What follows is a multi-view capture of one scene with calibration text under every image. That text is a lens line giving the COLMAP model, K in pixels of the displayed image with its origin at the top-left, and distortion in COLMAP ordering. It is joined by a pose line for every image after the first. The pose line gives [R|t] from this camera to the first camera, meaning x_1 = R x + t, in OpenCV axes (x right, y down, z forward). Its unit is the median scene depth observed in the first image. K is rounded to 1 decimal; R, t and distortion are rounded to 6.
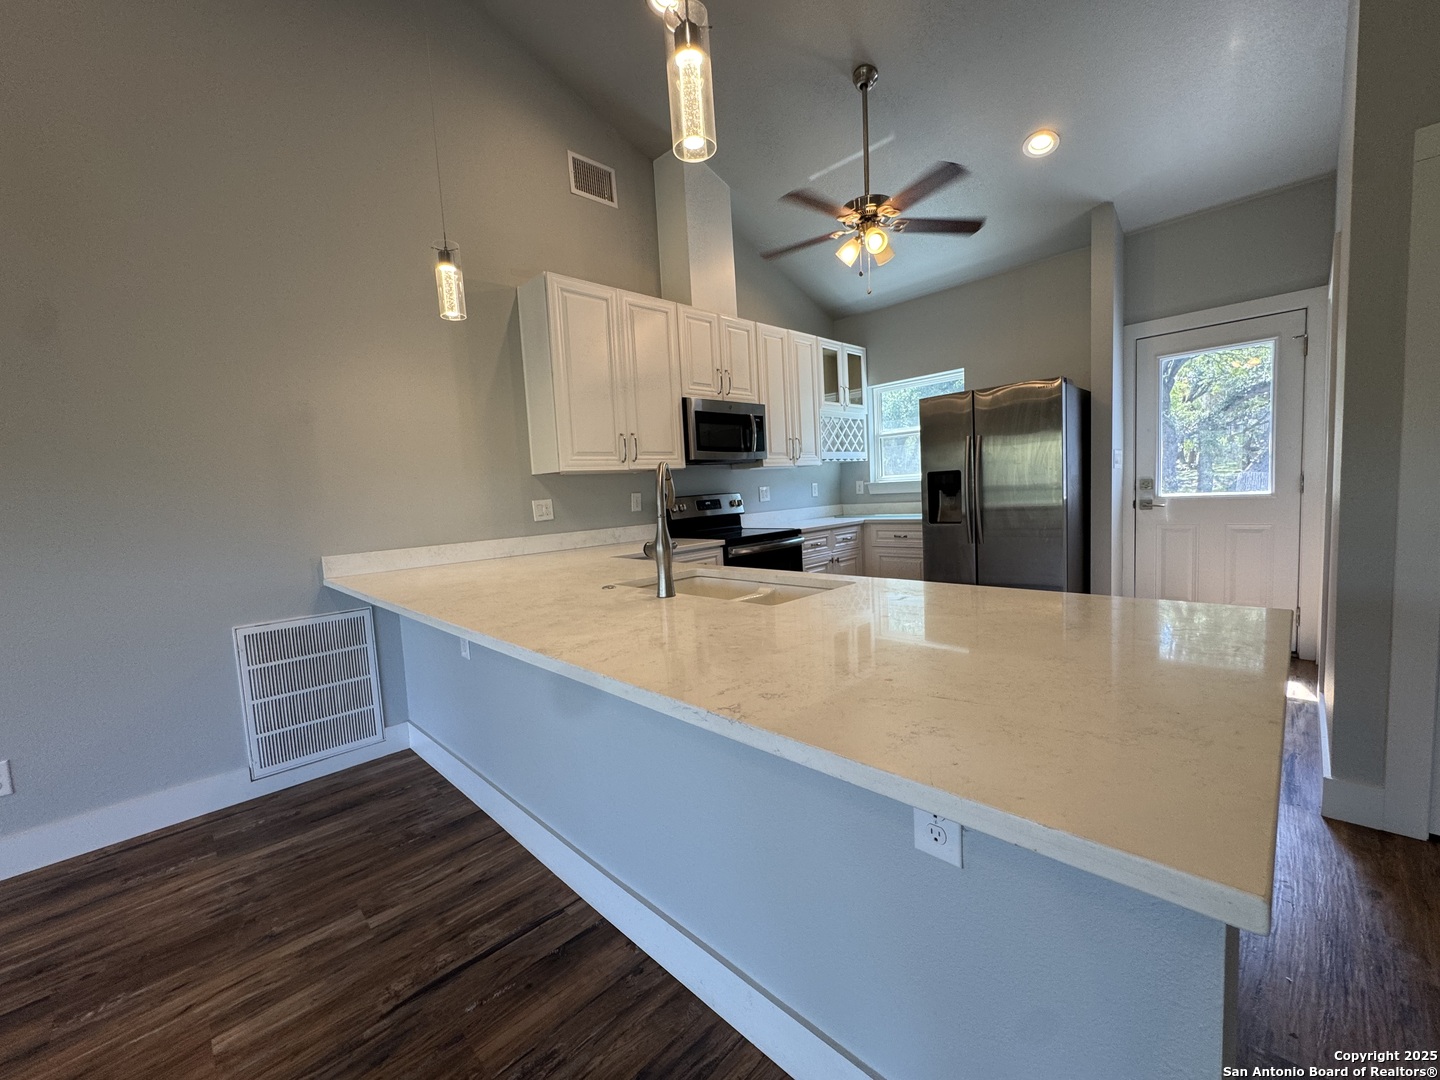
lens RADIAL K [[576.1, 0, 717.9], [0, 576.1, 541.5], [0, 0, 1]] dist [-0.004298, 0.000375]
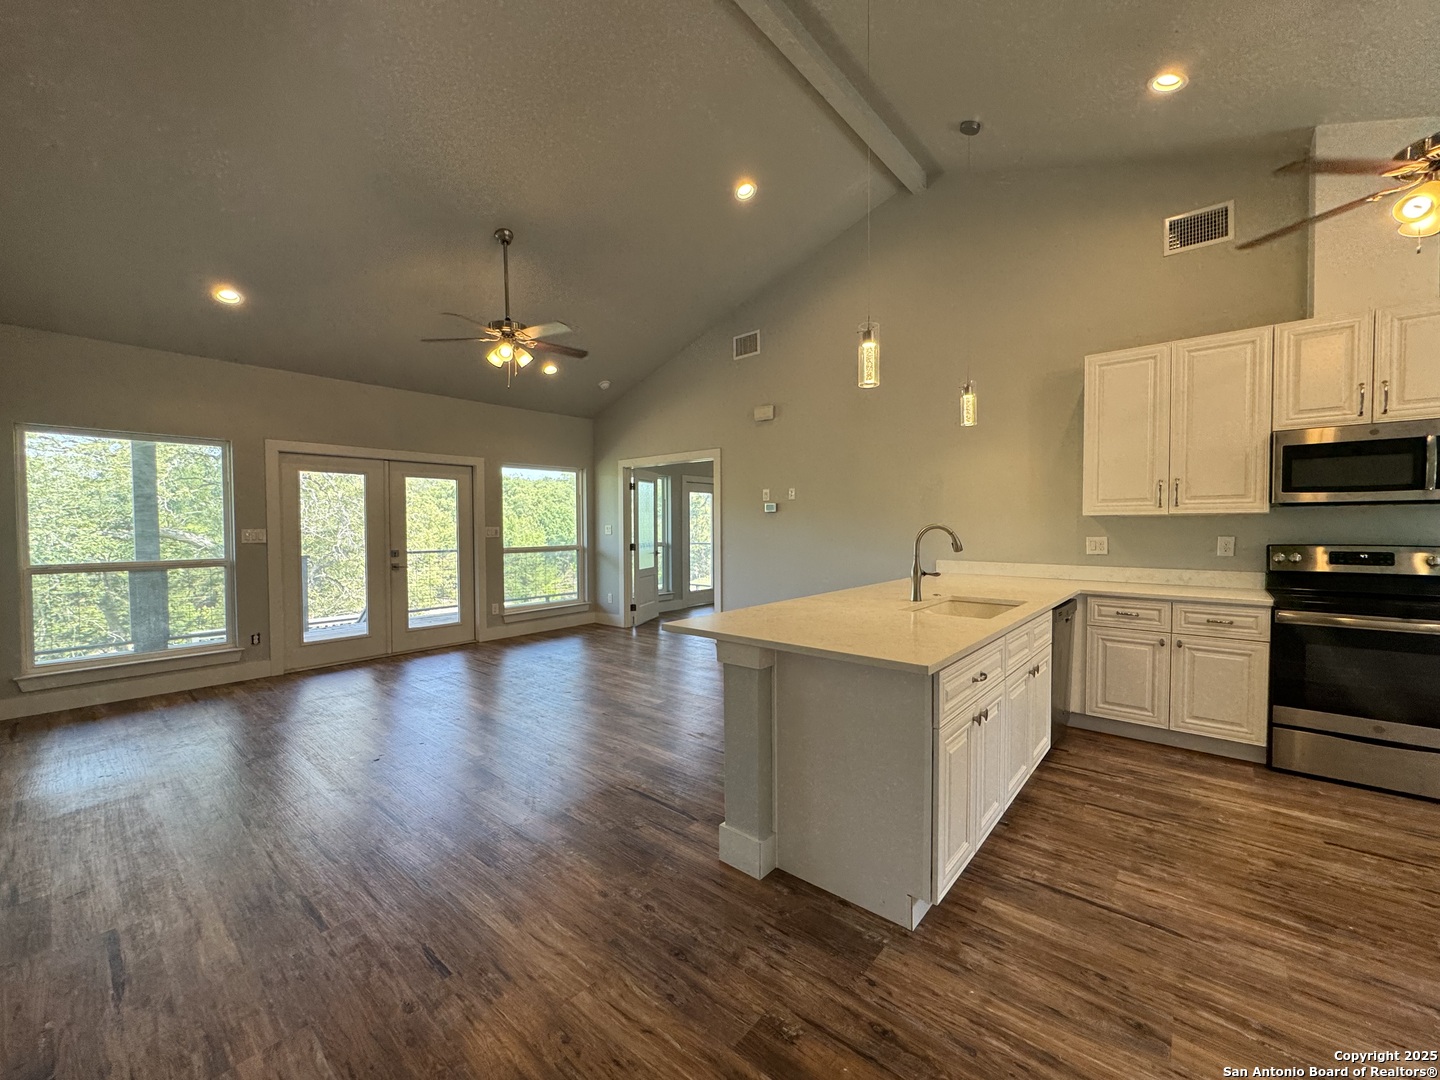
lens RADIAL K [[576.1, 0, 717.9], [0, 576.1, 541.5], [0, 0, 1]] dist [-0.004298, 0.000375]
pose [[0.084066, 0.086579, -0.992692, 0.688209], [-0.088412, 0.992937, 0.079113, -0.074301], [0.992530, 0.081115, 0.091127, 0.095674]]
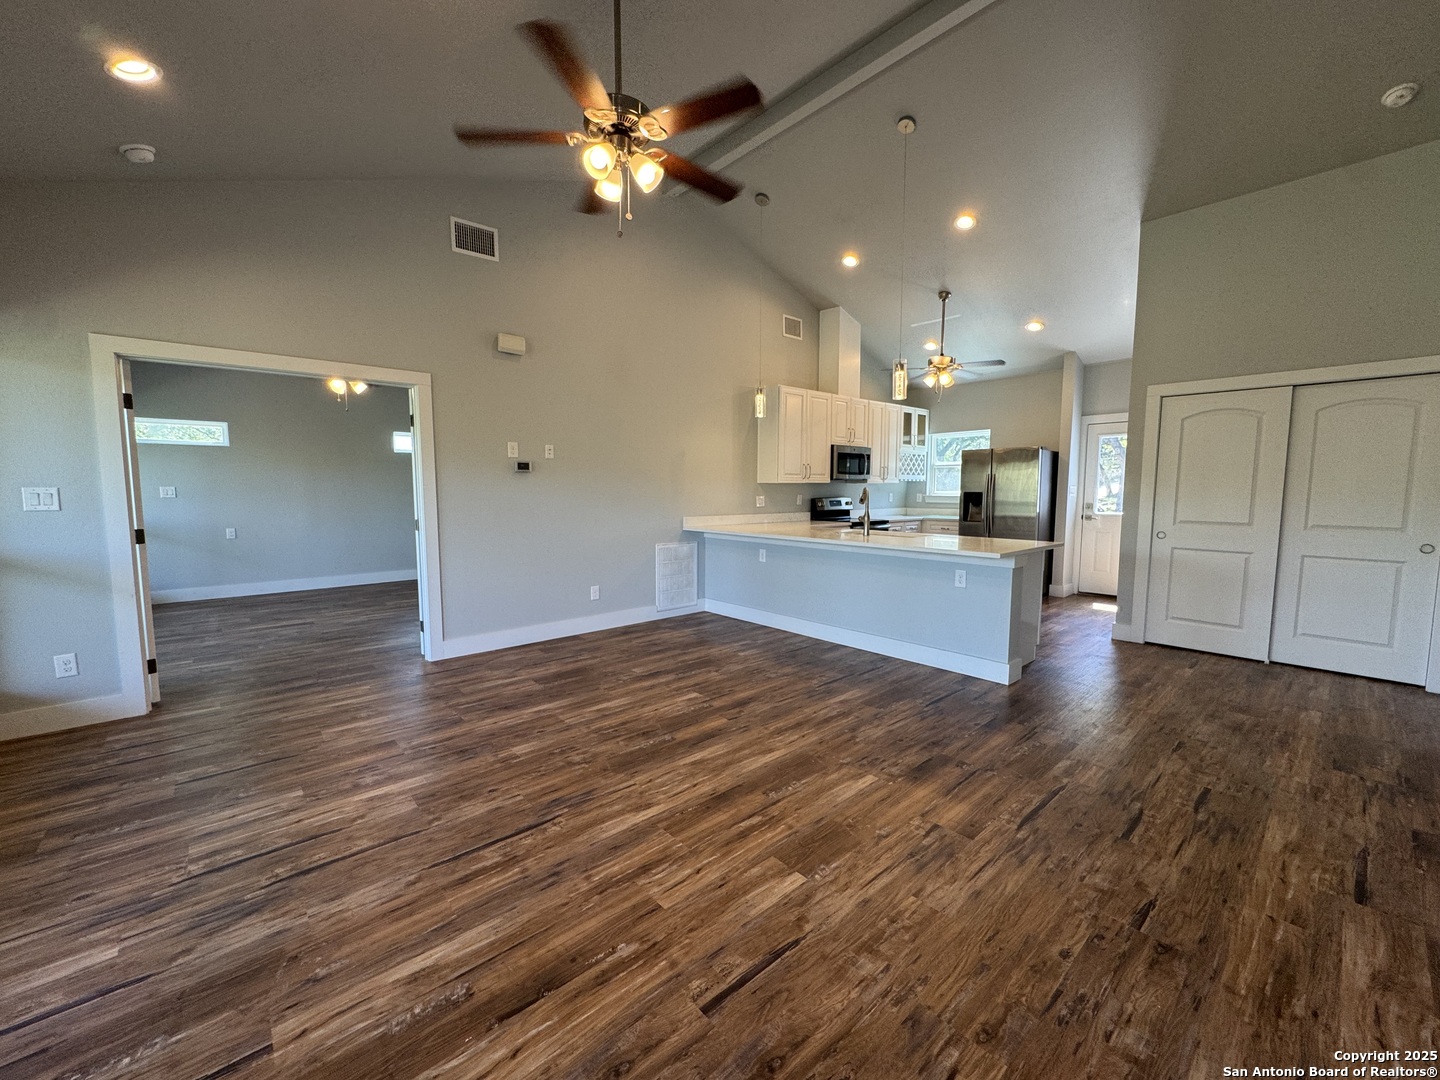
lens RADIAL K [[576.1, 0, 717.9], [0, 576.1, 541.5], [0, 0, 1]] dist [-0.004298, 0.000375]
pose [[0.996843, 0.061204, -0.050587, -0.289267], [-0.060934, 0.998118, 0.006863, 0.064620], [0.050912, -0.003759, 0.998696, -0.802132]]
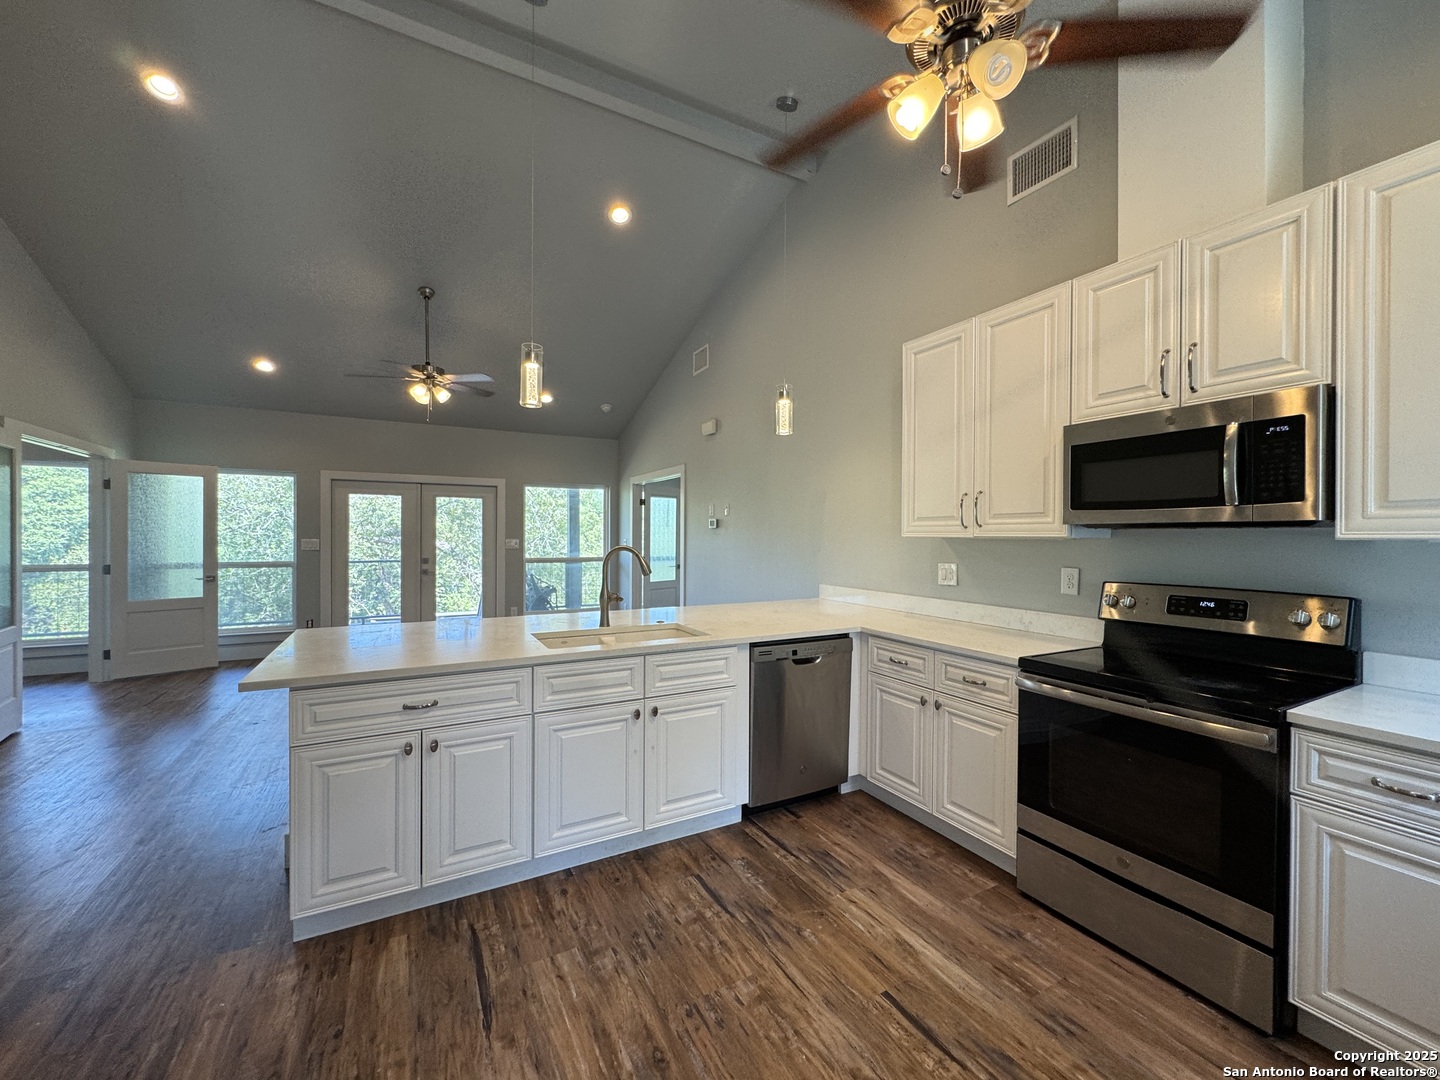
lens RADIAL K [[577.1, 0, 720.0], [0, 577.1, 540.0], [0, 0, 1]] dist [-0.002122, -0.000379]
pose [[-0.275169, 0.063637, -0.959287, 0.609988], [-0.075400, 0.993305, 0.087522, -0.141265], [0.958435, 0.096414, -0.268528, 0.755123]]
